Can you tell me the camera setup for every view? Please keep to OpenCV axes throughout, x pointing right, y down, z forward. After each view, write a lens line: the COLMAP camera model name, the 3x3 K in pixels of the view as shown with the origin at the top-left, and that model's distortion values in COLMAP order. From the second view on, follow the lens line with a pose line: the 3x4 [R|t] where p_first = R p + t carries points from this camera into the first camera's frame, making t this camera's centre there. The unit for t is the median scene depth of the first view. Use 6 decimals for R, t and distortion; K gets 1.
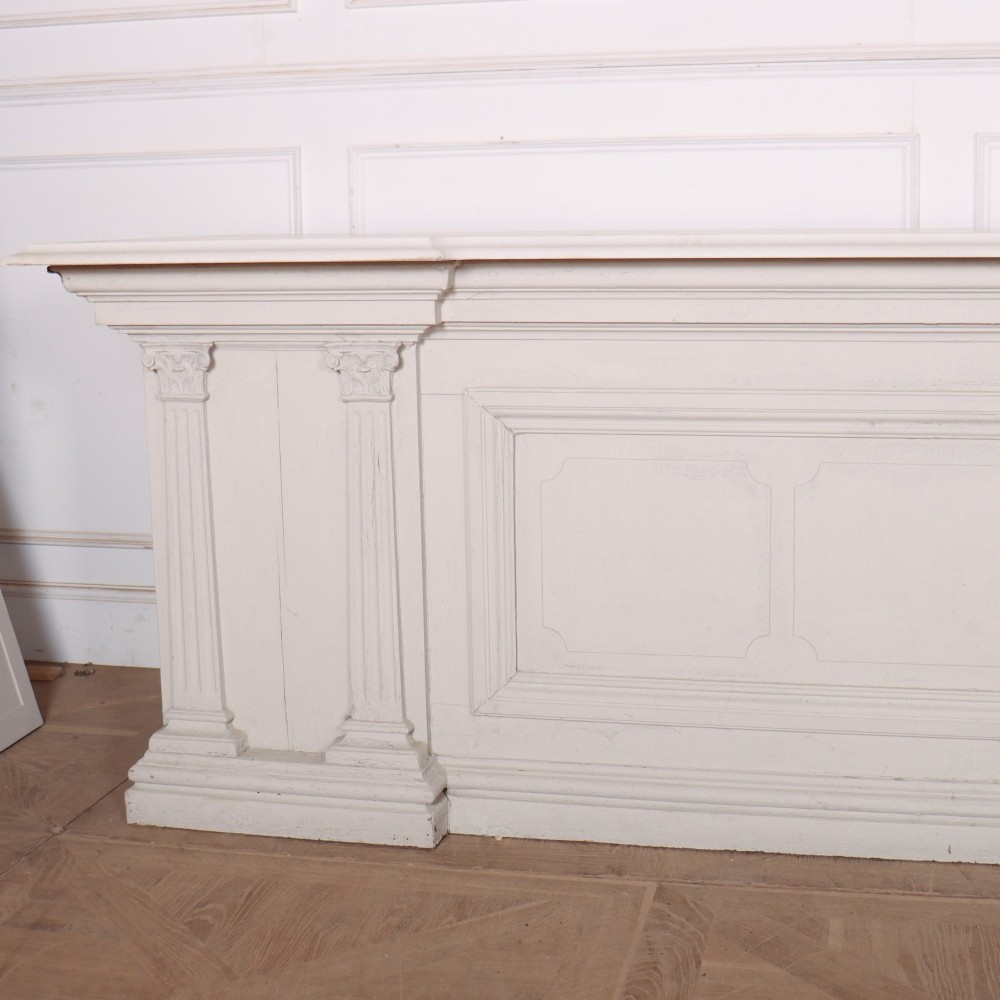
lens RADIAL K [[1566.3, 0, 495.1], [0, 1566.3, 447.3], [0, 0, 1]] dist [-0.136931, 0.000000]
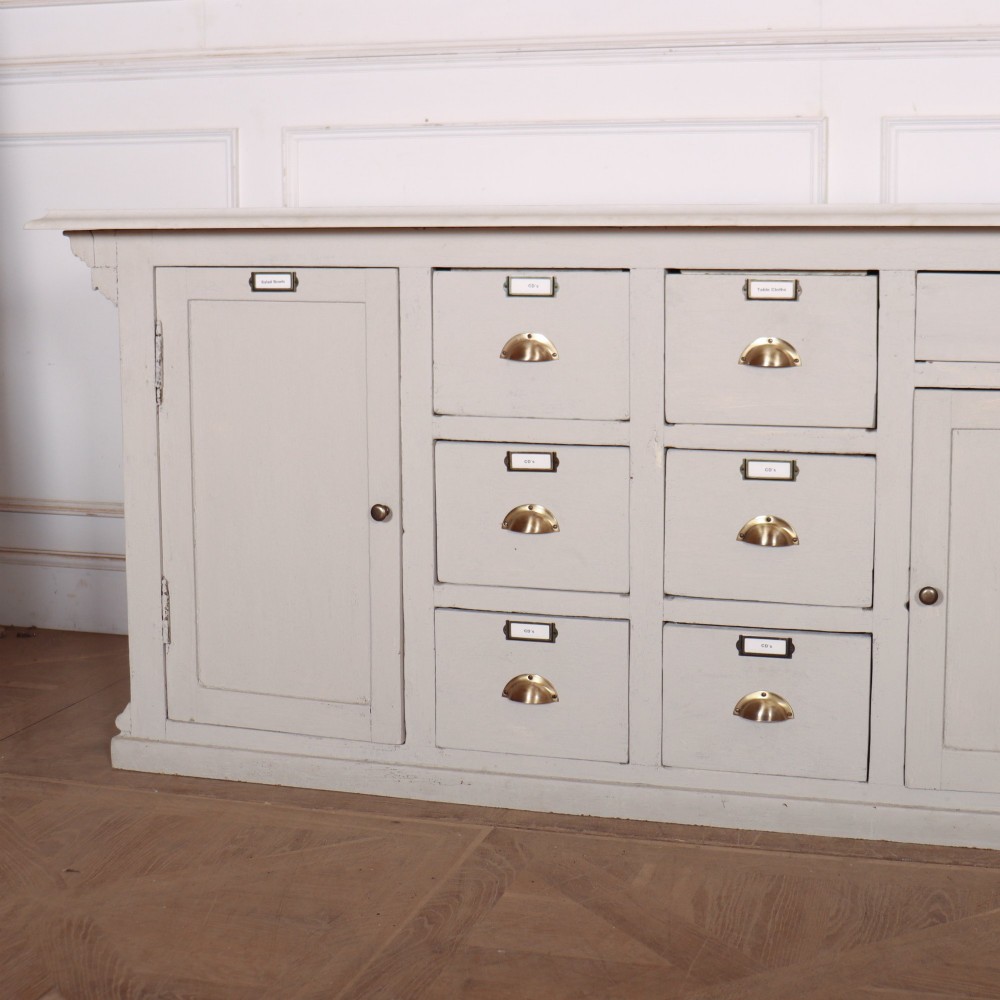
lens RADIAL K [[1671.4, 0, 565.6], [0, 1671.4, 457.5], [0, 0, 1]] dist [-0.111498, 0.000000]
pose [[0.998568, 0.022215, -0.048662, 0.186962], [-0.022899, 0.999646, -0.013541, 0.044216], [0.048344, 0.014636, 0.998724, -0.106033]]
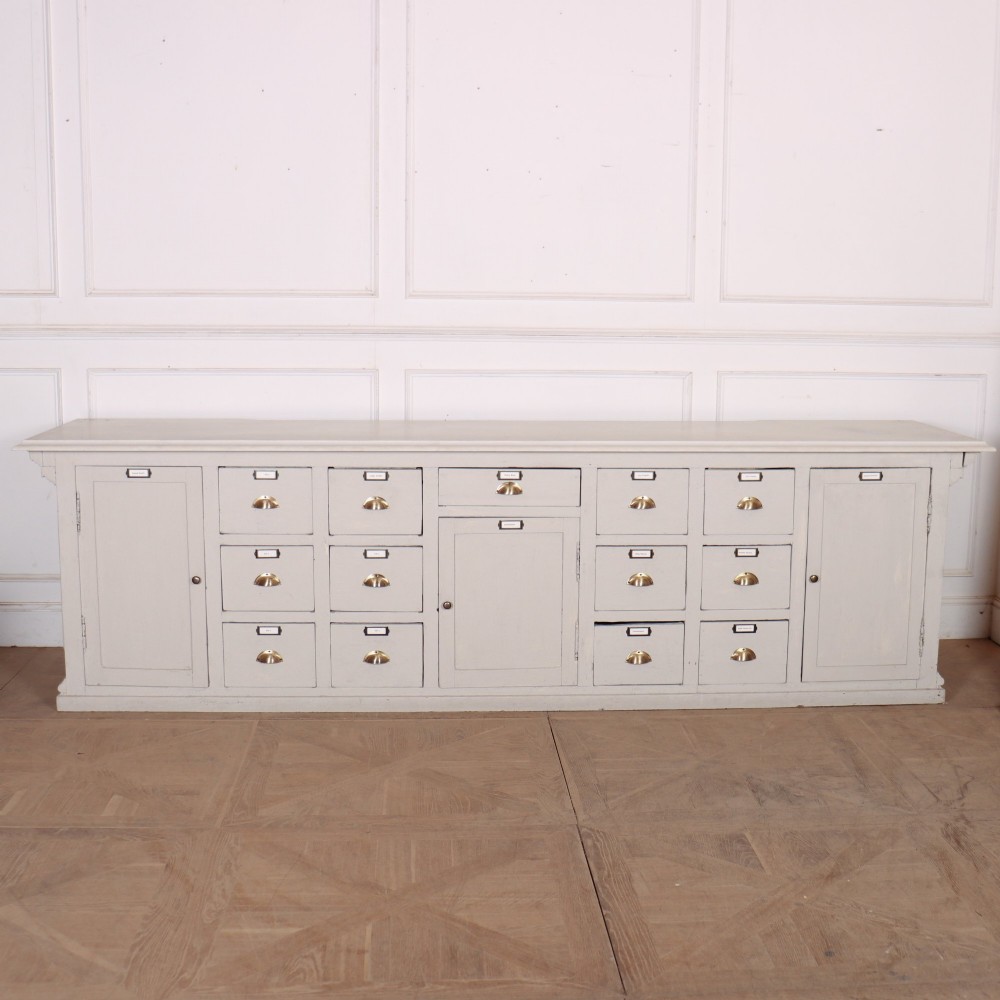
lens RADIAL K [[1566.3, 0, 499.2], [0, 1566.3, 508.1], [0, 0, 1]] dist [-0.136931, 0.000000]
pose [[0.962169, -0.017440, 0.271895, -0.160500], [0.010962, 0.999619, 0.025328, -0.080378], [-0.272233, -0.021389, 0.961994, -1.210830]]
